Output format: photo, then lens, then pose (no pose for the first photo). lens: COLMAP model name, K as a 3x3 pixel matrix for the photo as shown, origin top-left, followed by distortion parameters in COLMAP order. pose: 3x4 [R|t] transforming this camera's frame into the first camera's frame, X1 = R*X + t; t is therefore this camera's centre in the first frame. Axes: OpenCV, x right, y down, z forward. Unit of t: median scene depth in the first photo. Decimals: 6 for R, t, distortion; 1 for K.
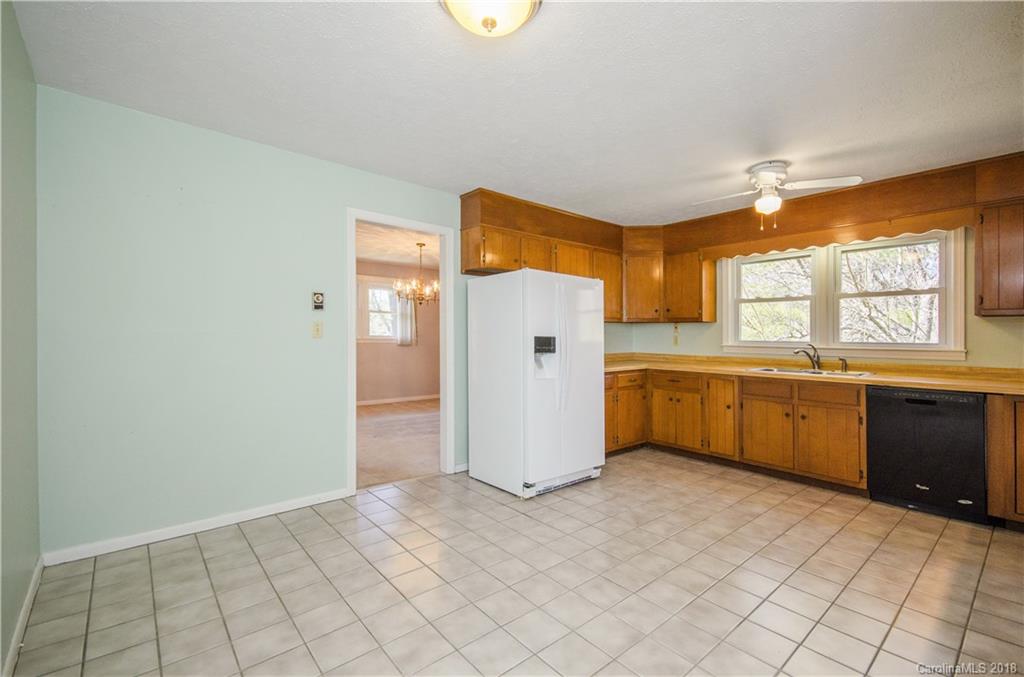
lens RADIAL K [[436.8, 0, 512.0], [0, 436.8, 338.5], [0, 0, 1]] dist [0.013125, 0.000037]
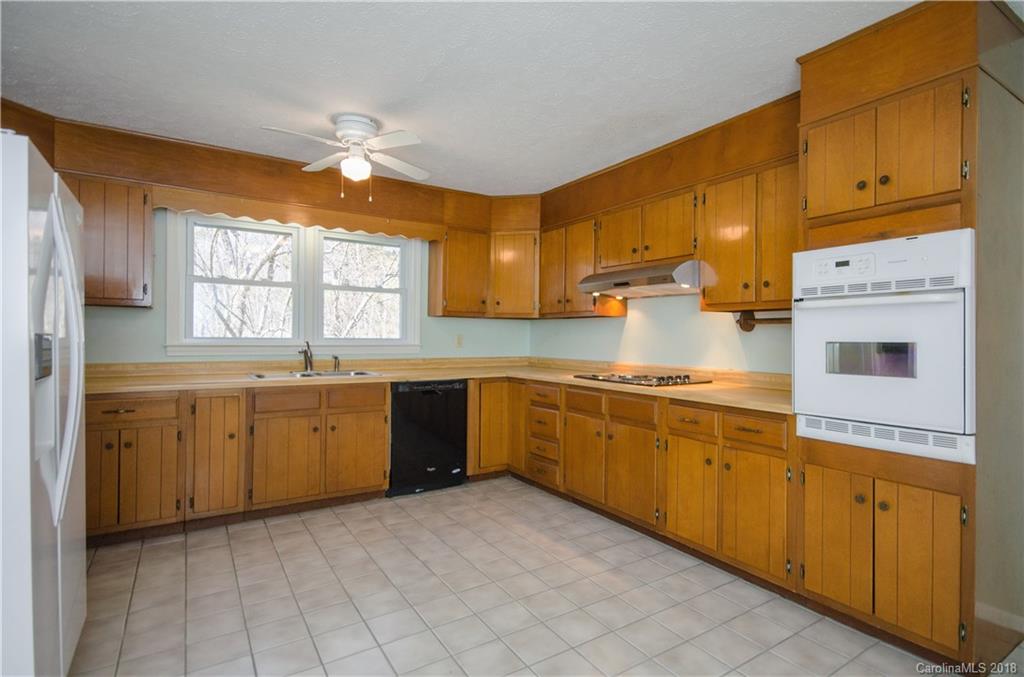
lens RADIAL K [[532.7, 0, 512.0], [0, 532.7, 338.5], [0, 0, 1]] dist [0.027735, 0.000115]
pose [[0.121055, -0.017433, 0.992493, -0.338672], [-0.004486, 0.999826, 0.018109, -0.015342], [-0.992636, -0.006645, 0.120956, 0.579456]]
